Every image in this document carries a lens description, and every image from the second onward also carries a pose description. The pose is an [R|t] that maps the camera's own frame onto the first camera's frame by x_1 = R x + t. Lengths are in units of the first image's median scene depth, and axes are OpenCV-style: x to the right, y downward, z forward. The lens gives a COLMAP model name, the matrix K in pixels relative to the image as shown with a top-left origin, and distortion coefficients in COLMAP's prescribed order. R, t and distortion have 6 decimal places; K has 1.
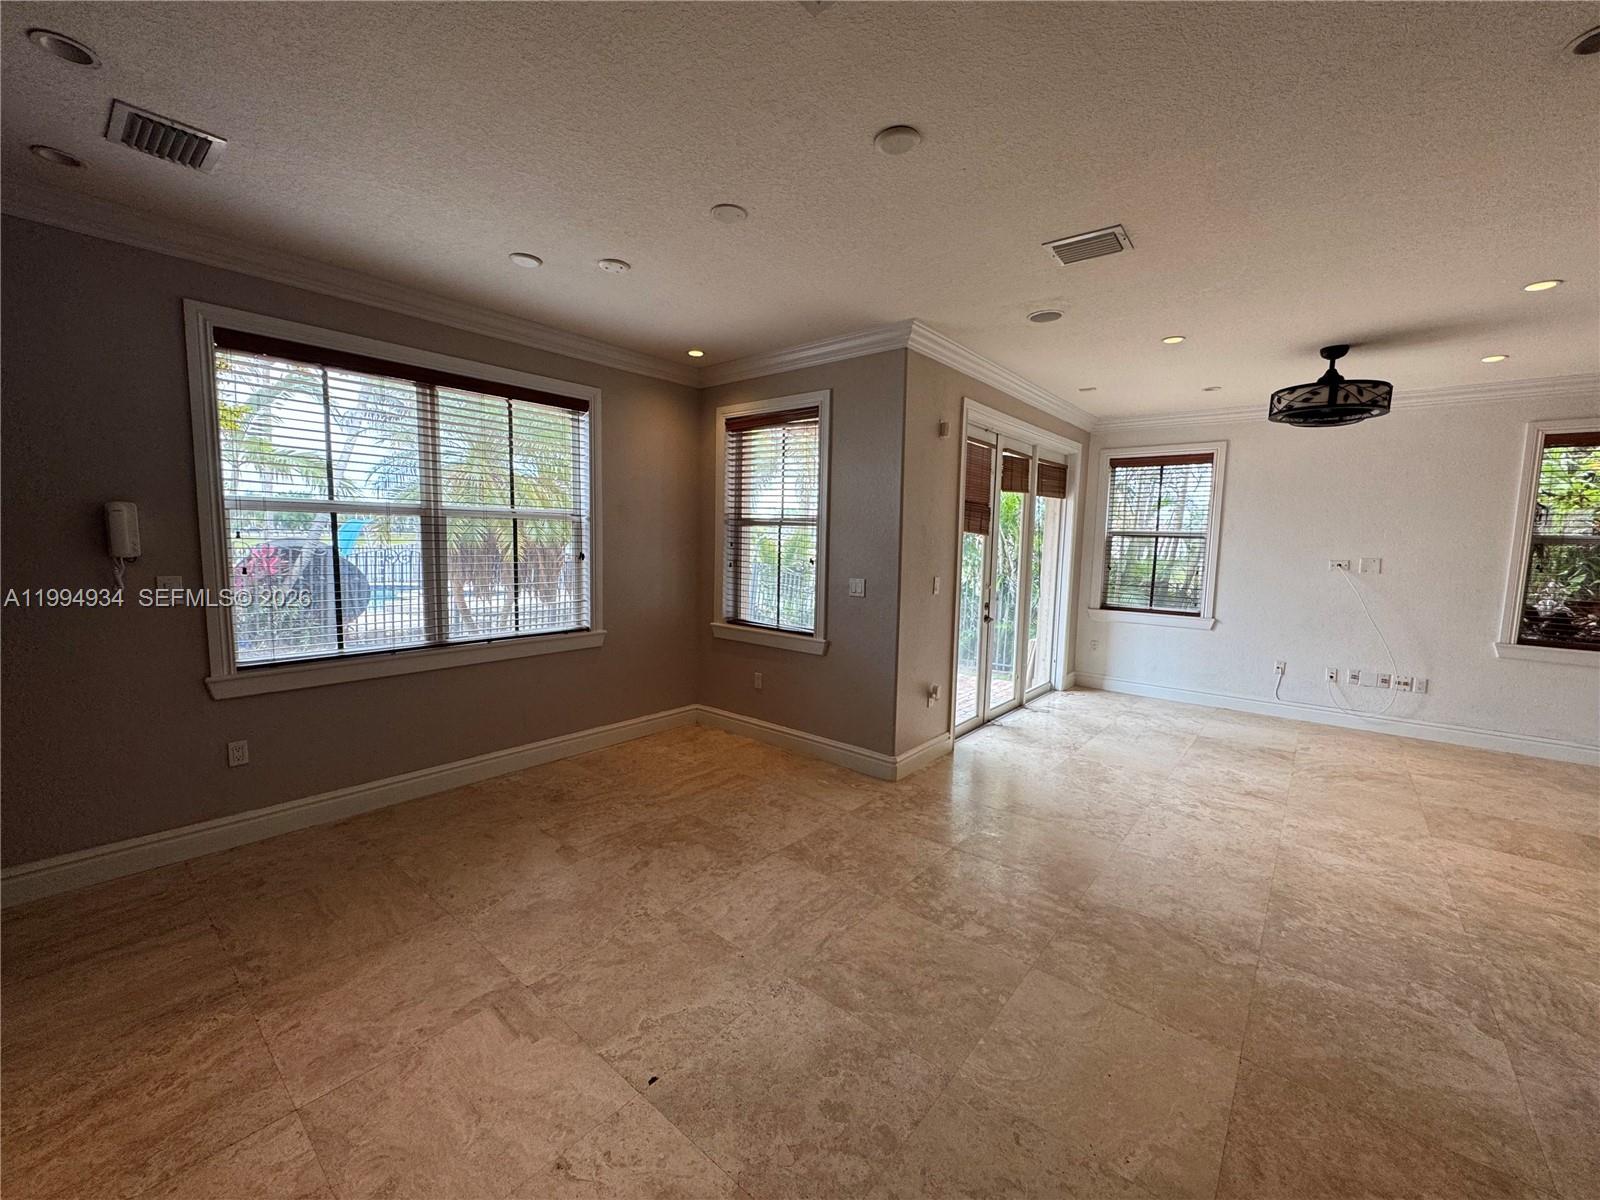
lens RADIAL K [[636.7, 0, 800.0], [0, 636.7, 600.0], [0, 0, 1]] dist [-0.003821, 0.000393]
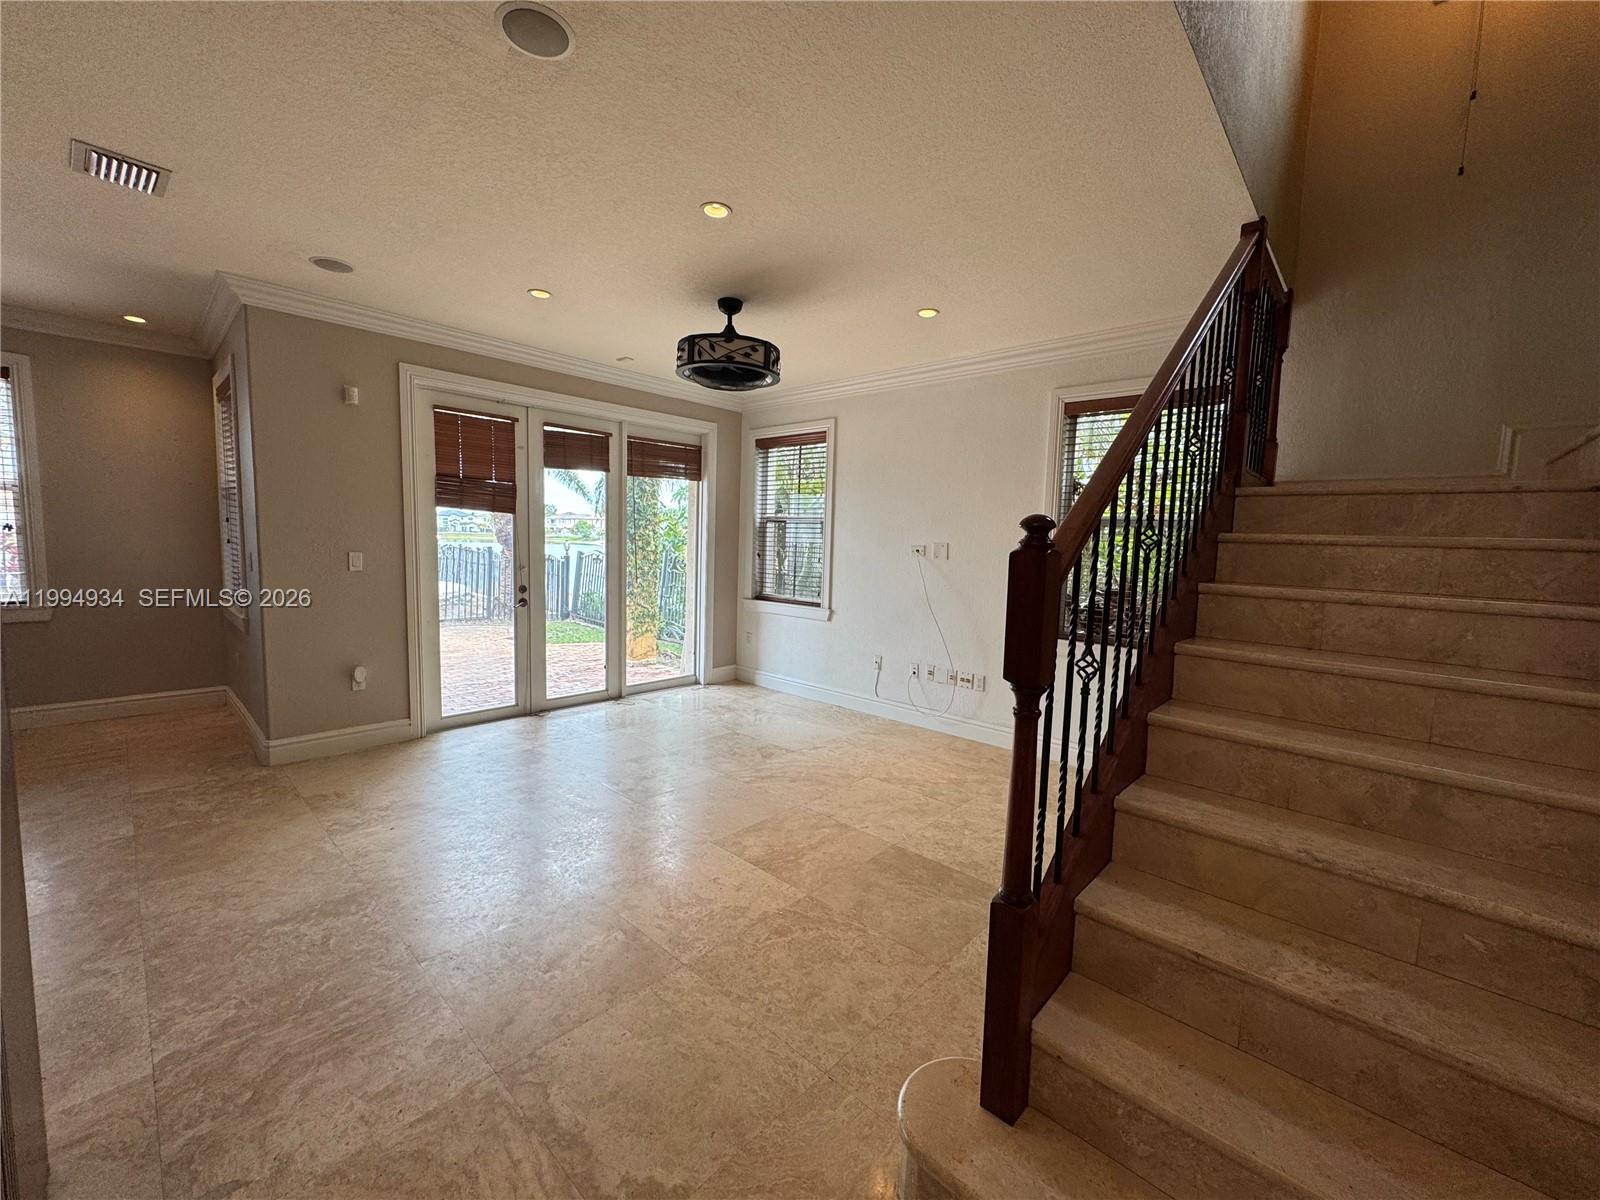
lens RADIAL K [[636.7, 0, 800.0], [0, 636.7, 600.0], [0, 0, 1]] dist [-0.003821, 0.000393]
pose [[0.998644, 0.014611, -0.049965, 1.003696], [-0.014810, 0.999884, -0.003631, 0.030591], [0.049906, 0.004366, 0.998744, 0.100667]]
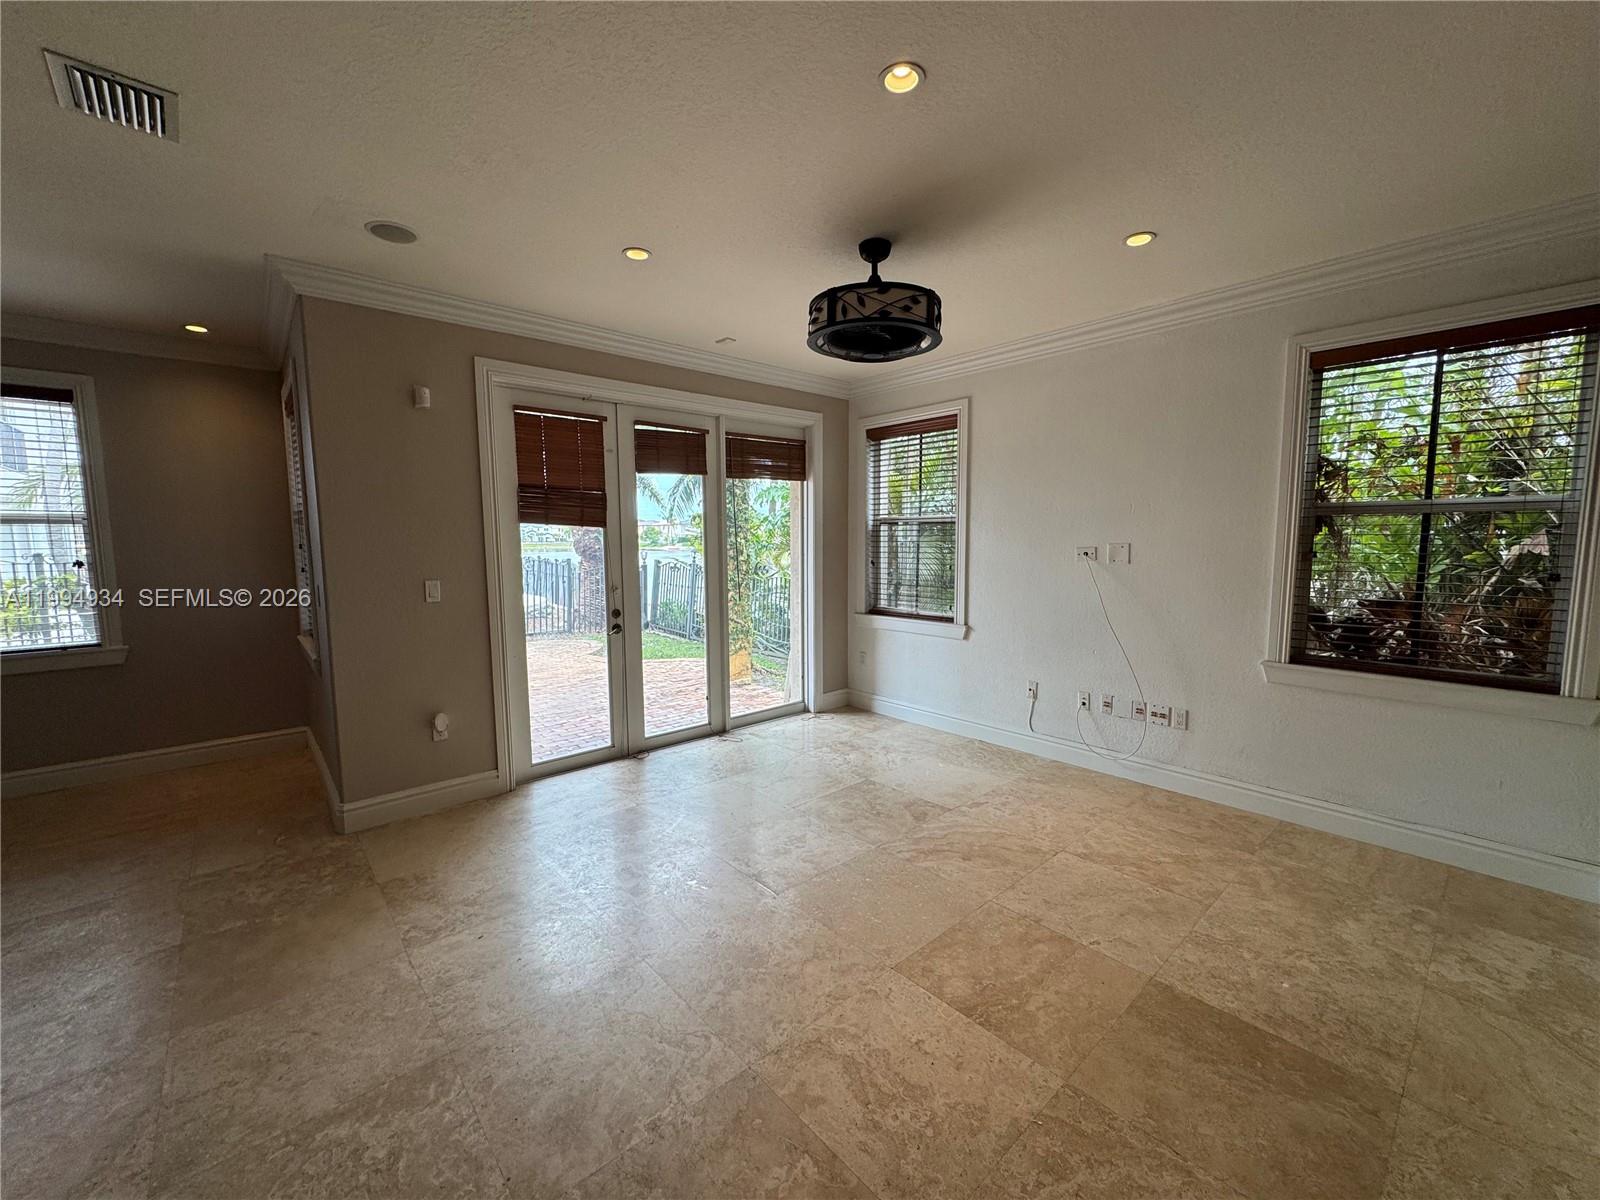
lens RADIAL K [[636.7, 0, 800.0], [0, 636.7, 600.0], [0, 0, 1]] dist [-0.003821, 0.000393]
pose [[0.988533, -0.012513, -0.150488, 0.870302], [0.012345, 0.999922, -0.002049, -0.004427], [0.150502, 0.000168, 0.988610, 0.295382]]
